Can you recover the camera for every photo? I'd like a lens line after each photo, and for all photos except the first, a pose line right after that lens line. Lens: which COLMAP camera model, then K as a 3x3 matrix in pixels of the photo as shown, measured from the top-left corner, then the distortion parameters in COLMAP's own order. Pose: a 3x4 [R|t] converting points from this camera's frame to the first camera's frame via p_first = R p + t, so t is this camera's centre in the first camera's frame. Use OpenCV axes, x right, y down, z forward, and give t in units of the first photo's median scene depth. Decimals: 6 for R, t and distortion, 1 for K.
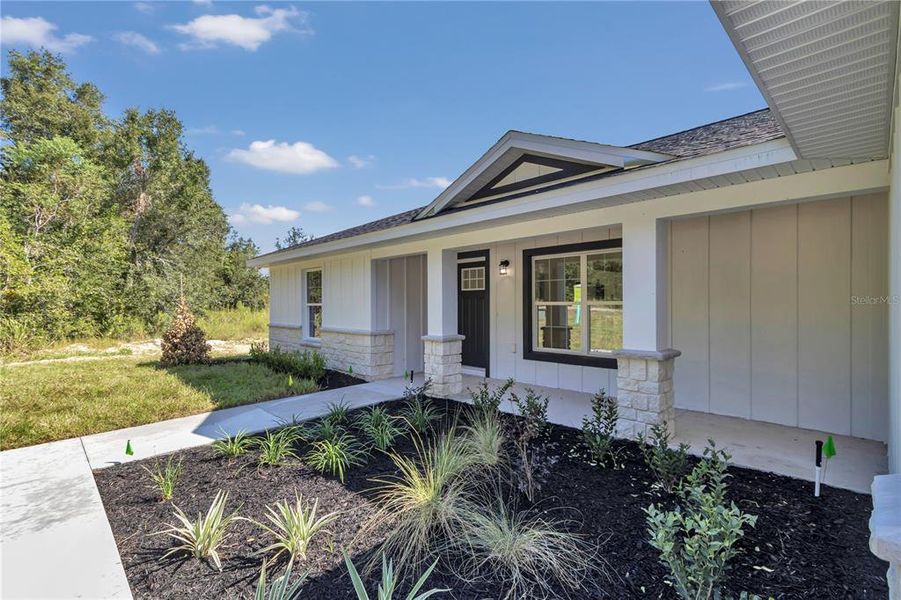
lens RADIAL K [[407.4, 0, 450.5], [0, 407.4, 306.3], [0, 0, 1]] dist [0.000334, -0.000134]
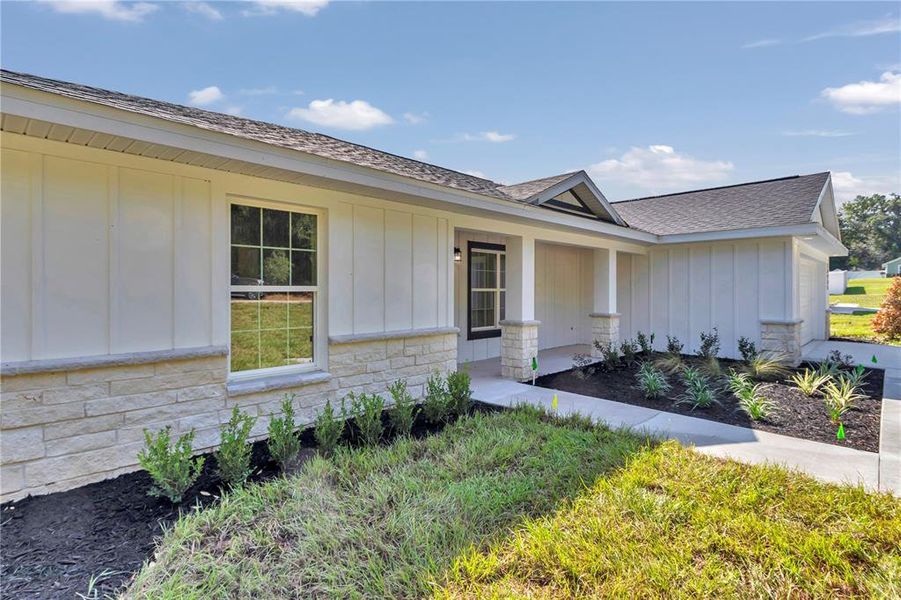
lens RADIAL K [[433.7, 0, 455.6], [0, 433.7, 293.5], [0, 0, 1]] dist [-0.001135, 0.000094]
pose [[0.003580, 0.000748, 0.999993, -1.038121], [0.007607, 0.999971, -0.000776, 0.003153], [-0.999965, 0.007609, 0.003575, 1.084338]]
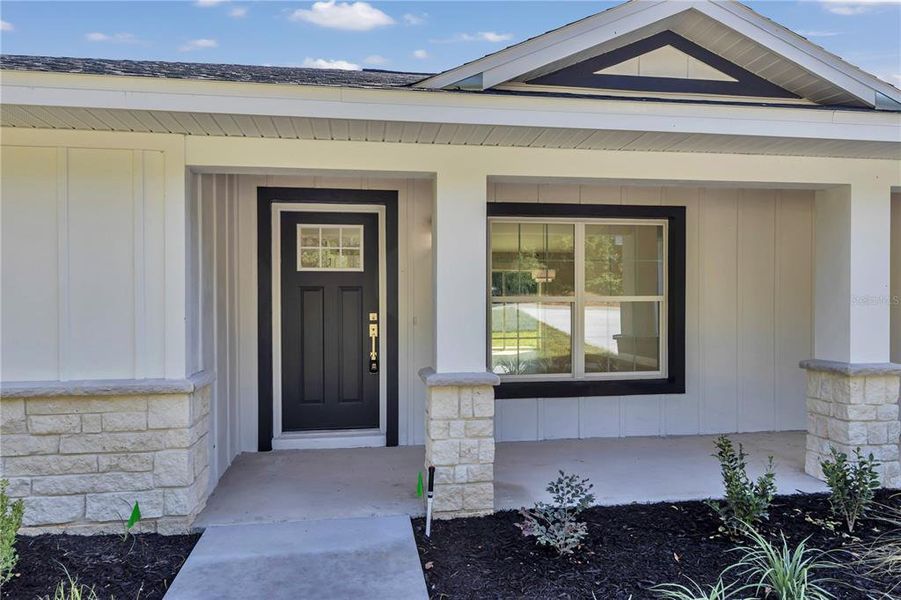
lens RADIAL K [[608.0, 0, 448.5], [0, 608.0, 304.5], [0, 0, 1]] dist [0.021721, -0.000666]
pose [[0.586159, 0.003287, 0.810189, -0.528677], [0.005733, 0.999950, -0.008205, 0.005204], [-0.810176, 0.009454, 0.586111, 0.594862]]
